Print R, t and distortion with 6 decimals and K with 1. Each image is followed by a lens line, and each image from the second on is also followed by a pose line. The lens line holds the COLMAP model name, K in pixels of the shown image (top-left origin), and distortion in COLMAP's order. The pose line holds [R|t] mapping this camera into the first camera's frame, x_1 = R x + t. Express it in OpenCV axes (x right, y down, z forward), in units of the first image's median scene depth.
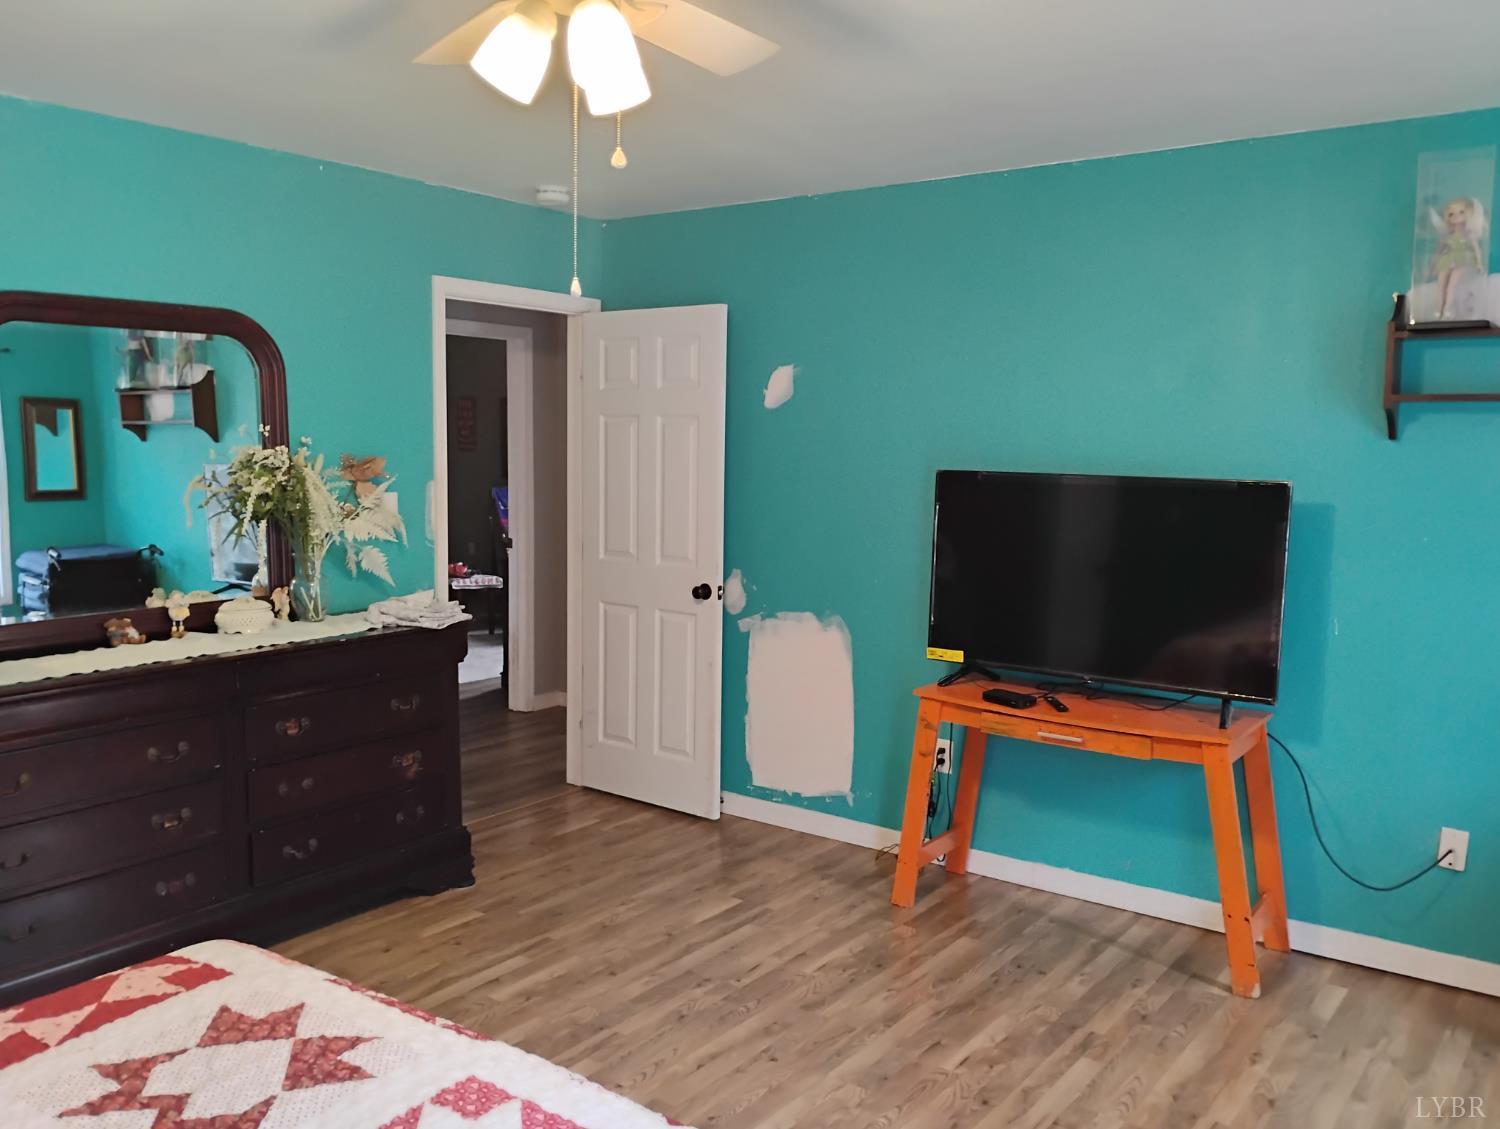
lens RADIAL K [[1220.0, 0, 750.0], [0, 1220.0, 564.5], [0, 0, 1]] dist [0.055855, -0.060562]
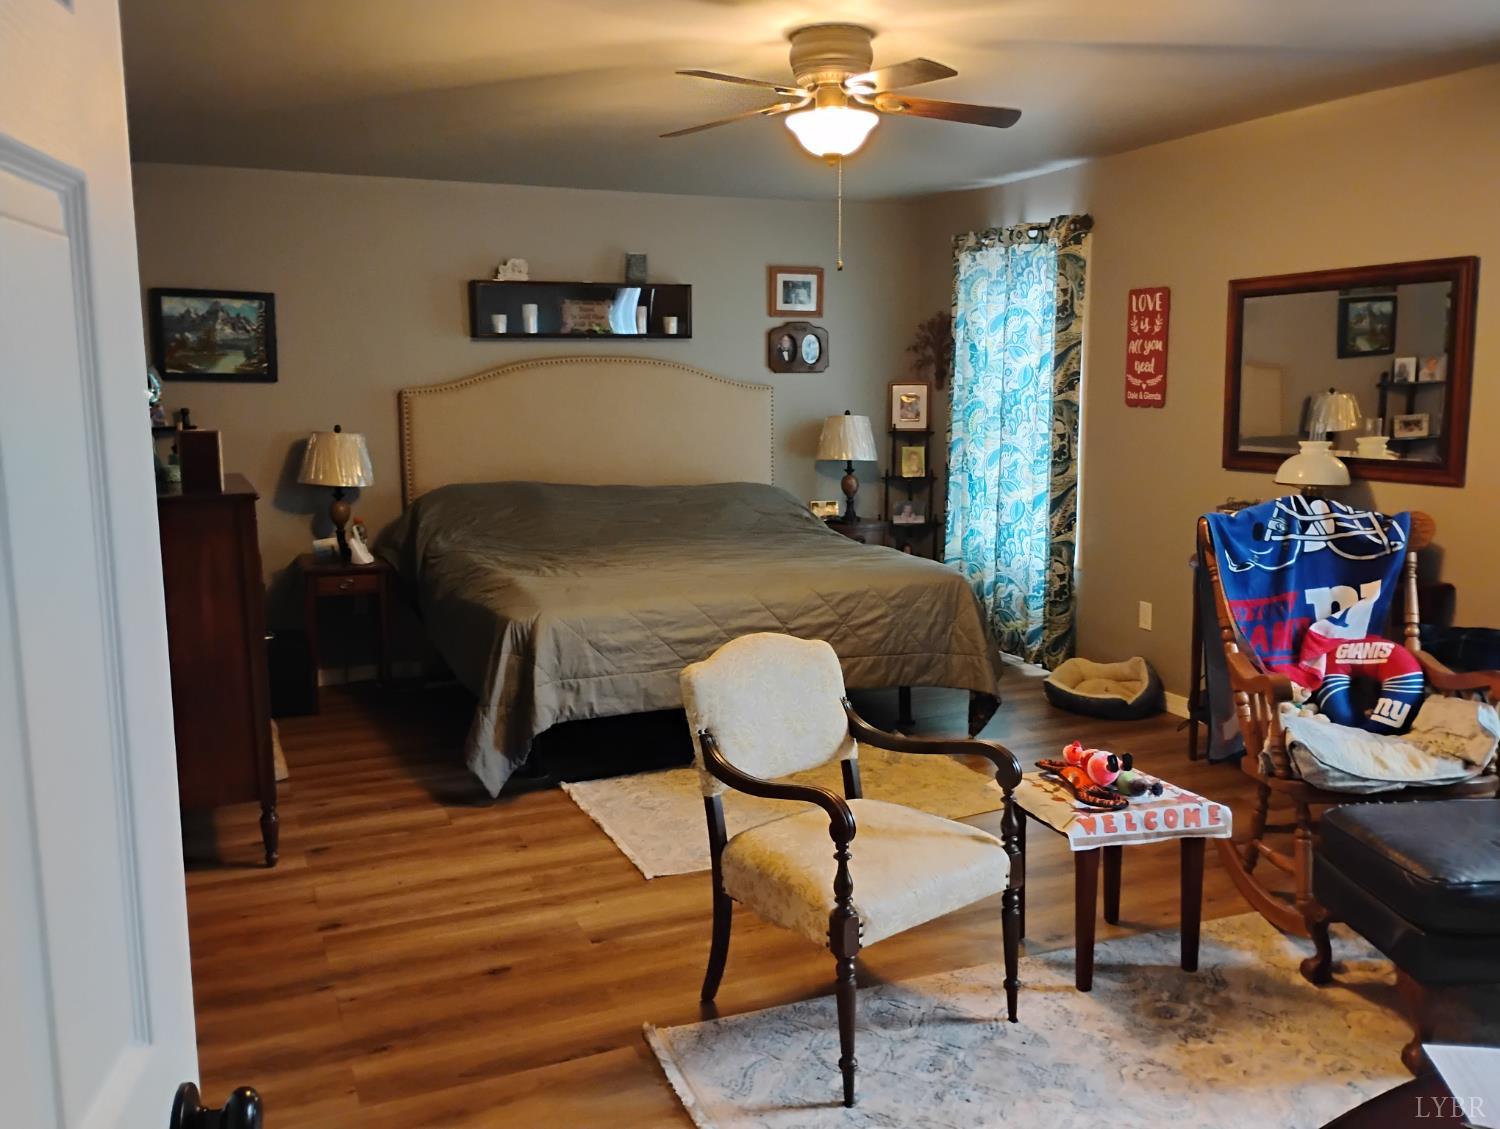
lens RADIAL K [[1220.0, 0, 750.0], [0, 1220.0, 564.5], [0, 0, 1]] dist [0.055855, -0.060562]
pose [[0.856579, 0.052439, -0.513344, -0.186644], [-0.030429, 0.998225, 0.051195, -0.082772], [0.515117, -0.028232, 0.856655, 0.829433]]
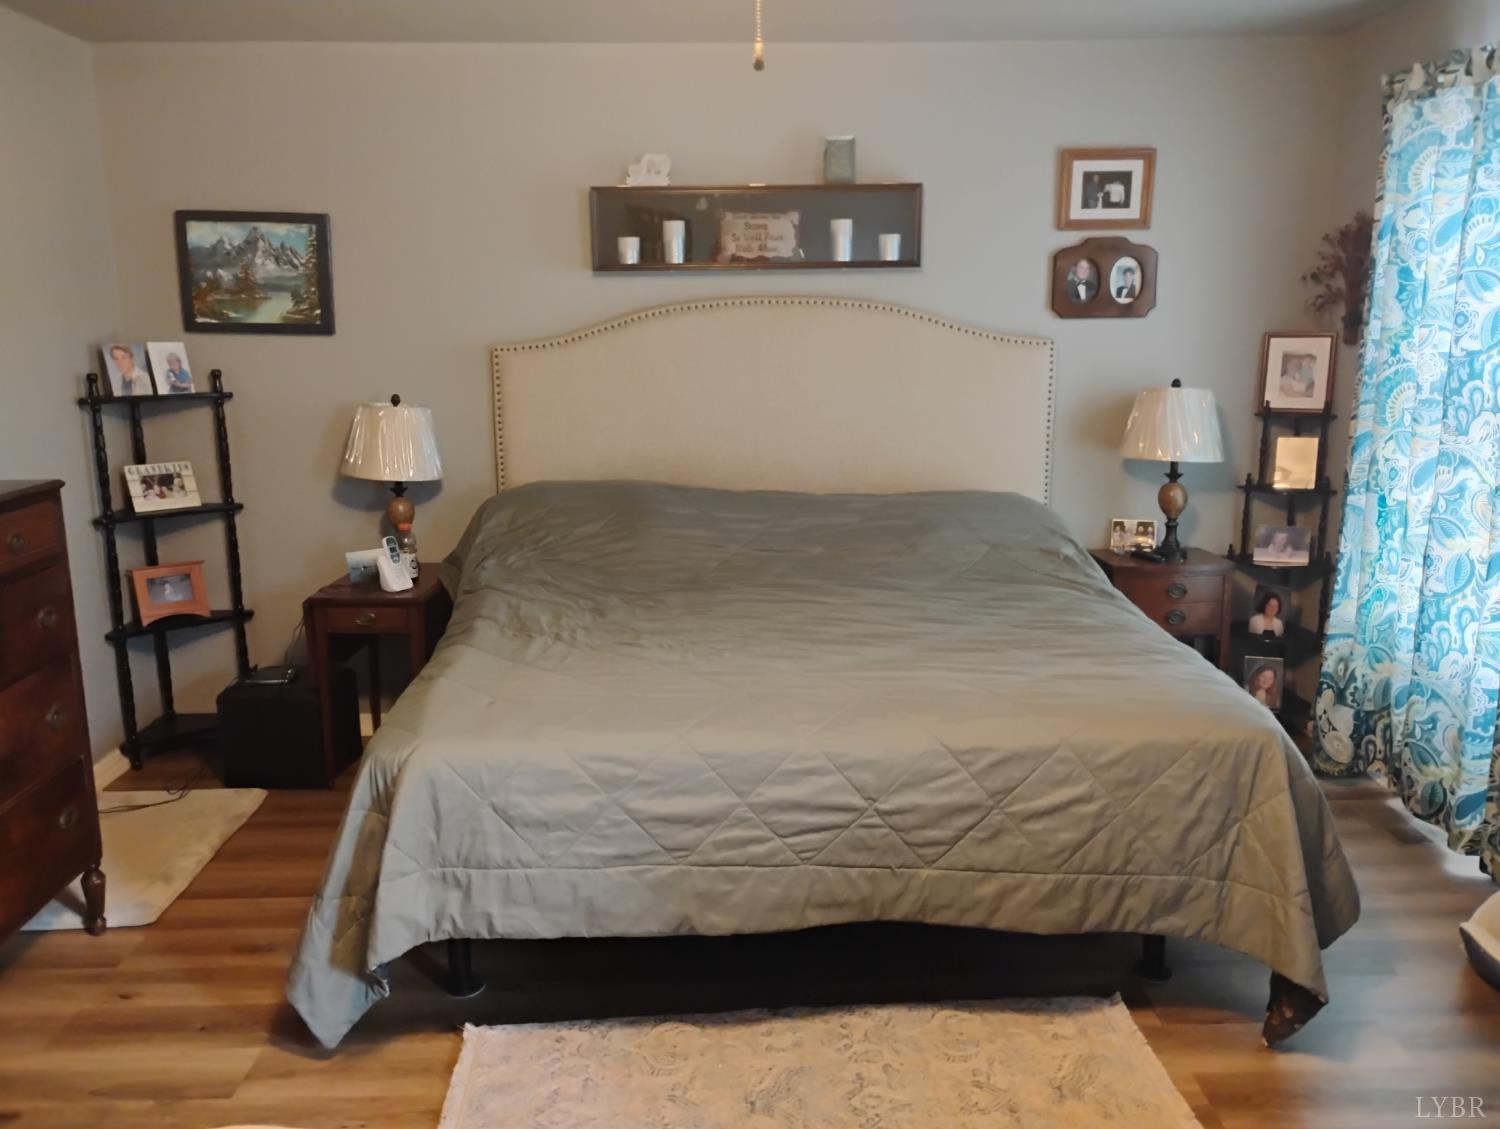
lens RADIAL K [[1220.0, 0, 750.0], [0, 1220.0, 564.5], [0, 0, 1]] dist [0.055855, -0.060562]
pose [[0.597505, 0.135935, -0.790259, -0.226239], [-0.064693, 0.990486, 0.121463, -0.107098], [0.799251, -0.021451, 0.600615, 1.016142]]
